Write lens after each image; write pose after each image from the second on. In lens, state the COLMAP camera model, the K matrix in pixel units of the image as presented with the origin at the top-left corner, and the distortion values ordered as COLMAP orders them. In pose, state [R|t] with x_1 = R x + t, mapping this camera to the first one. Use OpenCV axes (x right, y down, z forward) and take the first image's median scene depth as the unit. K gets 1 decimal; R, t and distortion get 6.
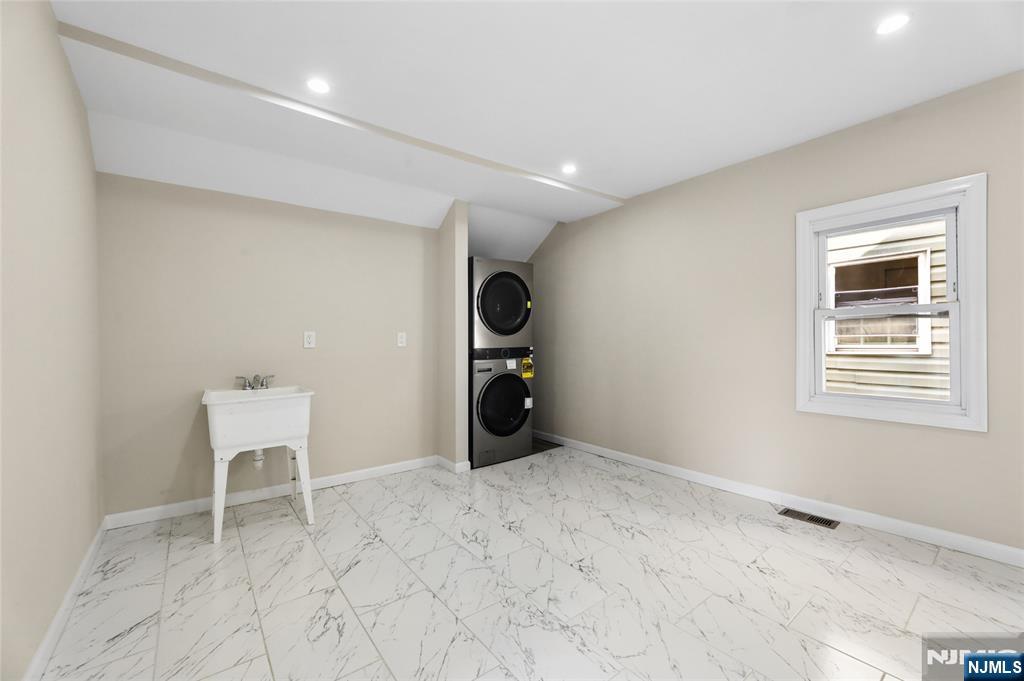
lens RADIAL K [[416.8, 0, 514.9], [0, 416.8, 329.3], [0, 0, 1]] dist [-0.000398, -0.000260]
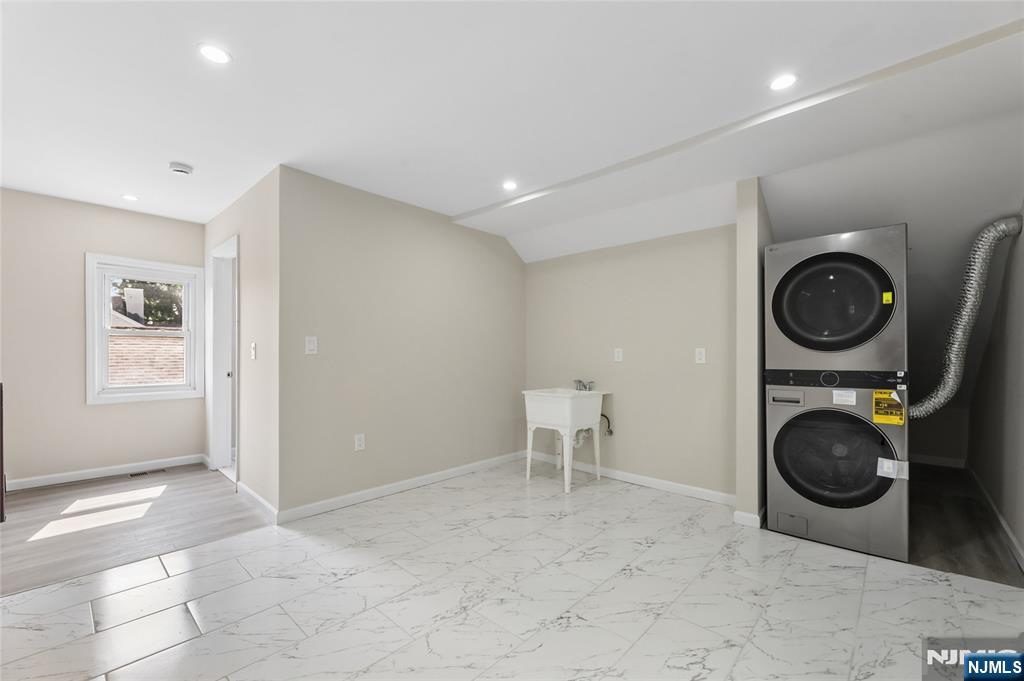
lens RADIAL K [[424.7, 0, 512.0], [0, 424.7, 340.5], [0, 0, 1]] dist [-0.002296, -0.000170]
pose [[0.162024, -0.027721, -0.986397, 0.622405], [0.011503, 0.999590, -0.026202, 0.010887], [0.986720, -0.007101, 0.162276, 0.456907]]
